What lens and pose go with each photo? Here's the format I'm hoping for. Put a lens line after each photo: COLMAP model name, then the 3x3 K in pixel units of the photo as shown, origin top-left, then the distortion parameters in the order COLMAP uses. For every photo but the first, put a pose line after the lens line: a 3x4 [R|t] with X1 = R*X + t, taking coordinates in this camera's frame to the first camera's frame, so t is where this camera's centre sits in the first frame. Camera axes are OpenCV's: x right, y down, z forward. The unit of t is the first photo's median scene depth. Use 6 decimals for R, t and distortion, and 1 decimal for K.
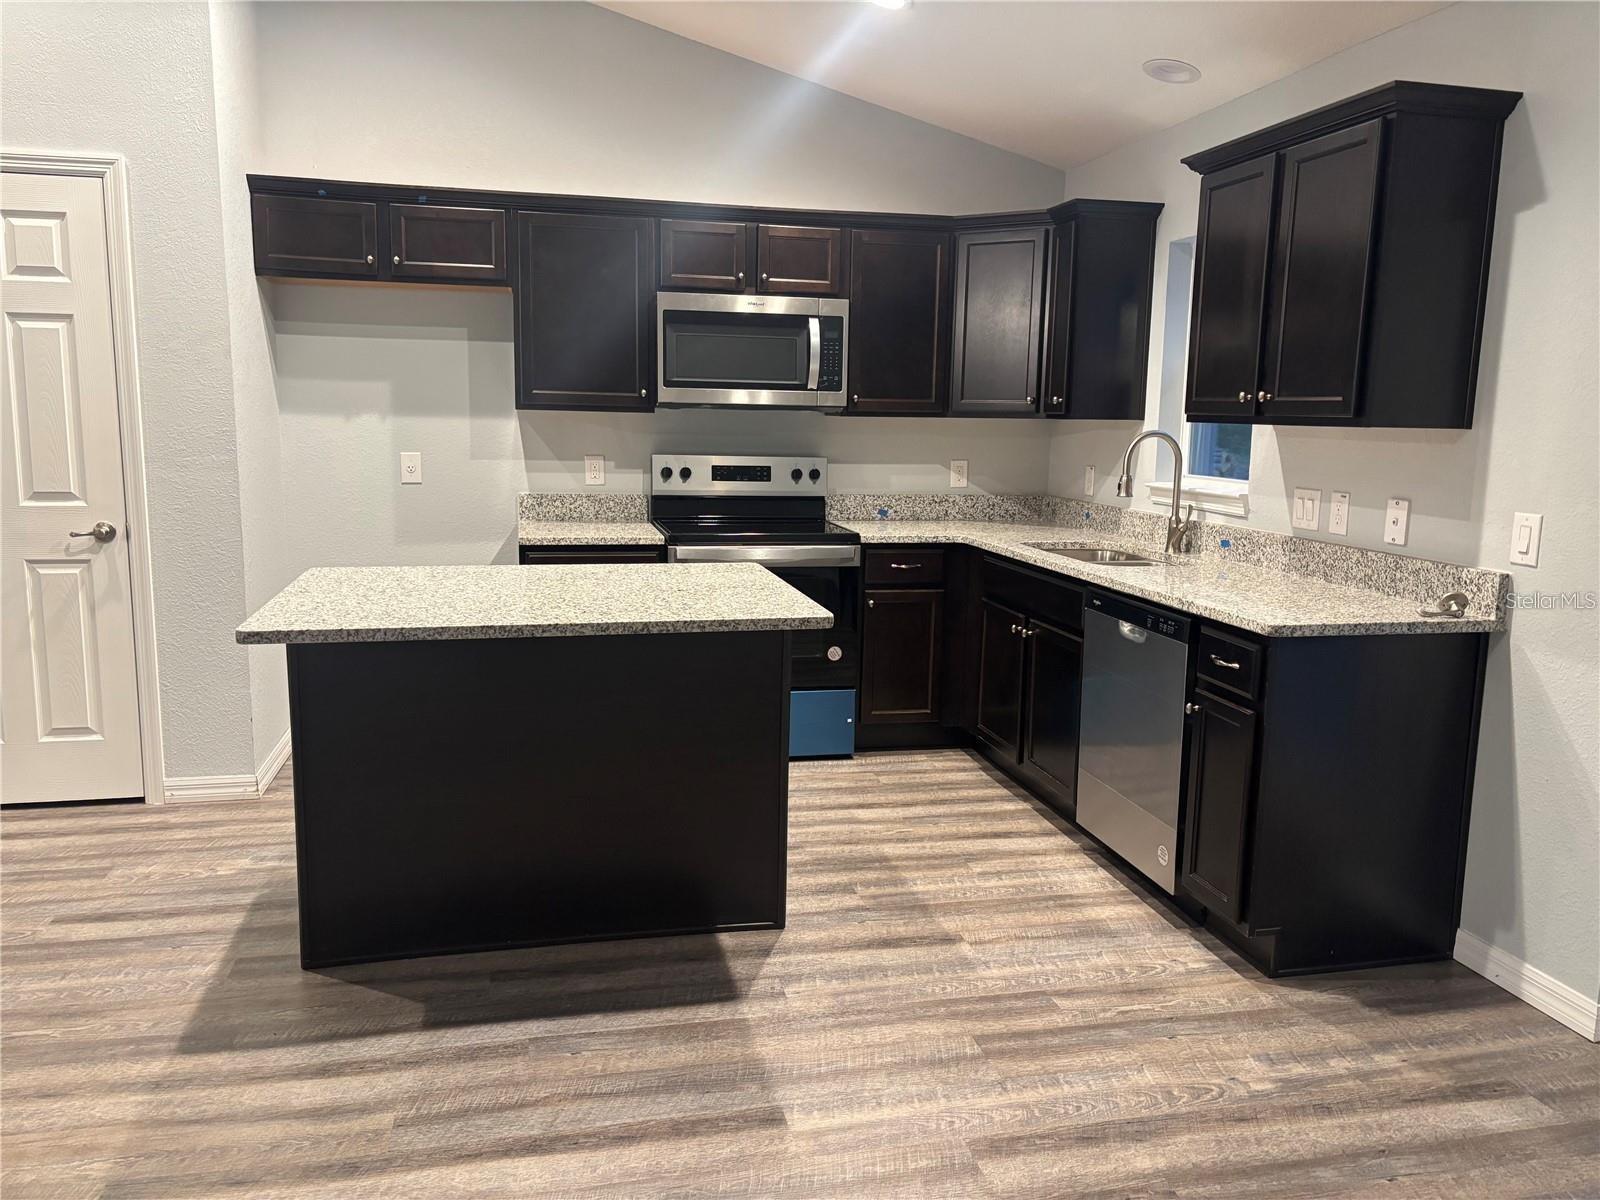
lens RADIAL K [[1208.2, 0, 802.3], [0, 1208.2, 599.5], [0, 0, 1]] dist [0.006651, -0.002190]
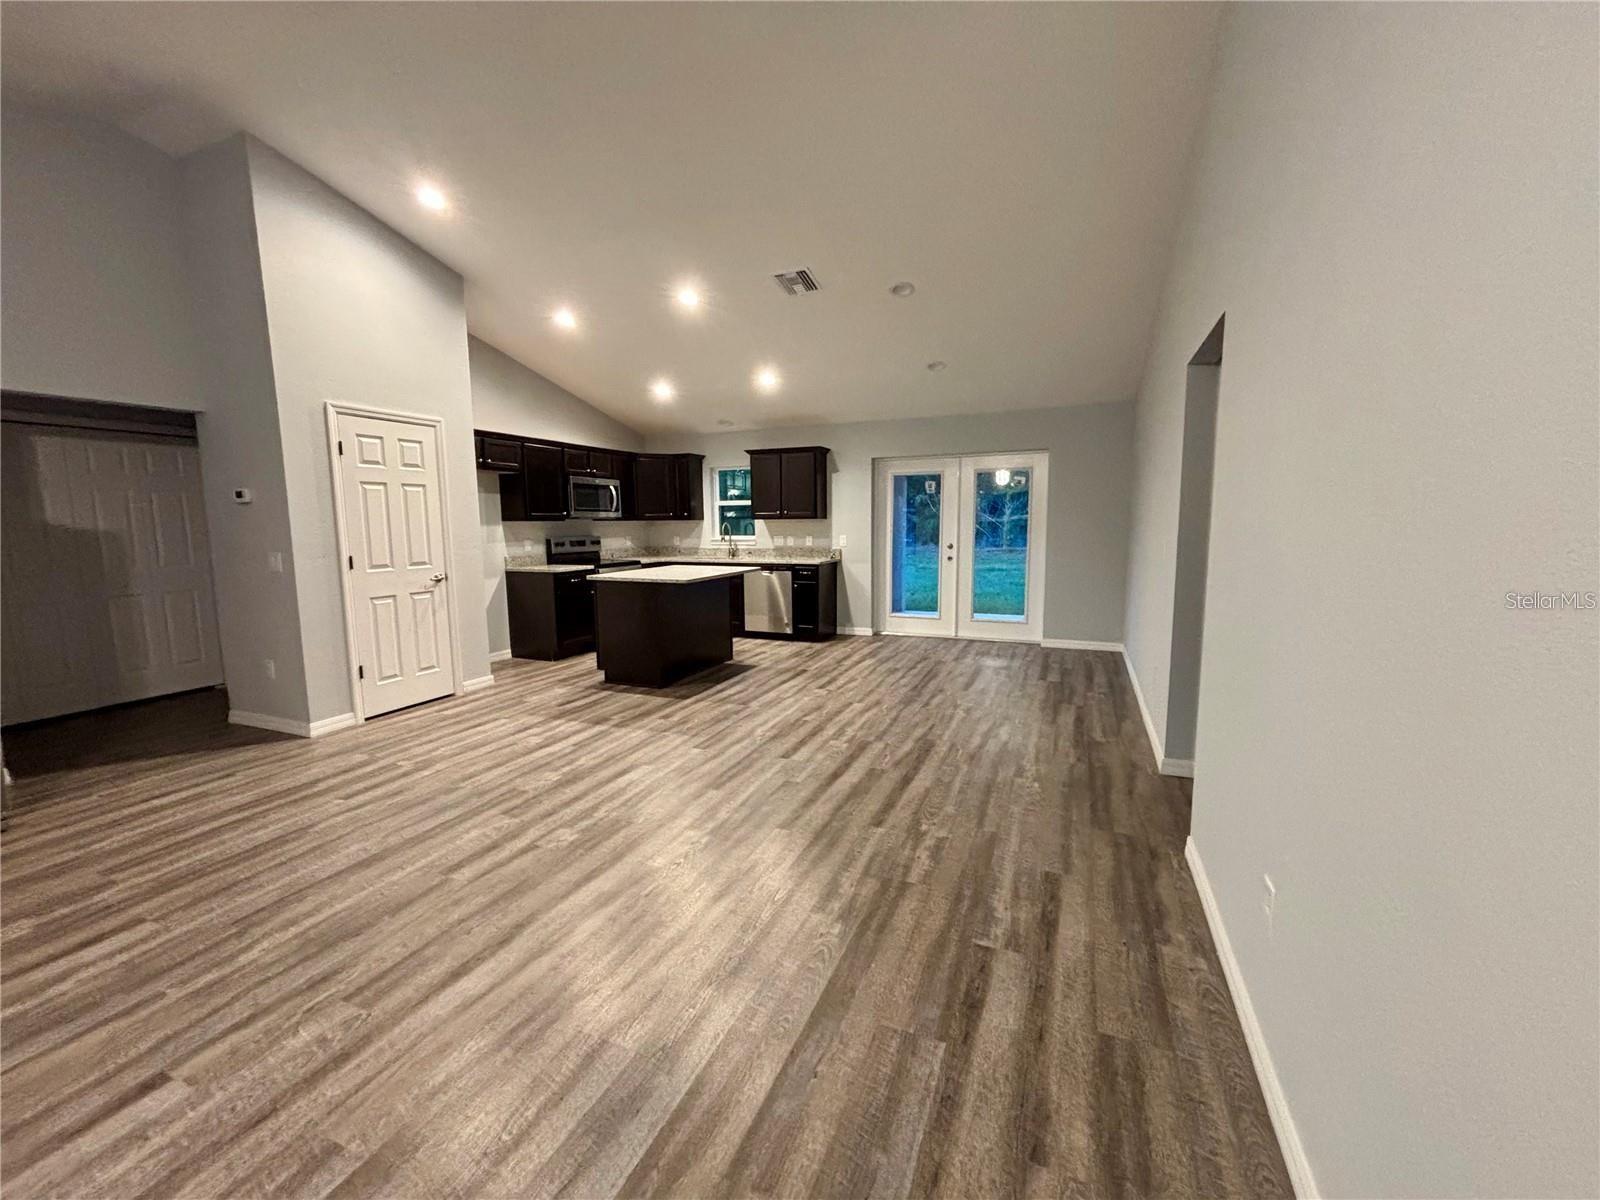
lens RADIAL K [[645.8, 0, 801.3], [0, 645.8, 605.0], [0, 0, 1]] dist [-0.005750, 0.000986]
pose [[0.586892, -0.128795, 0.799356, -1.265341], [0.145411, 0.987981, 0.052425, 0.034541], [-0.796501, 0.085467, 0.598566, -0.308277]]
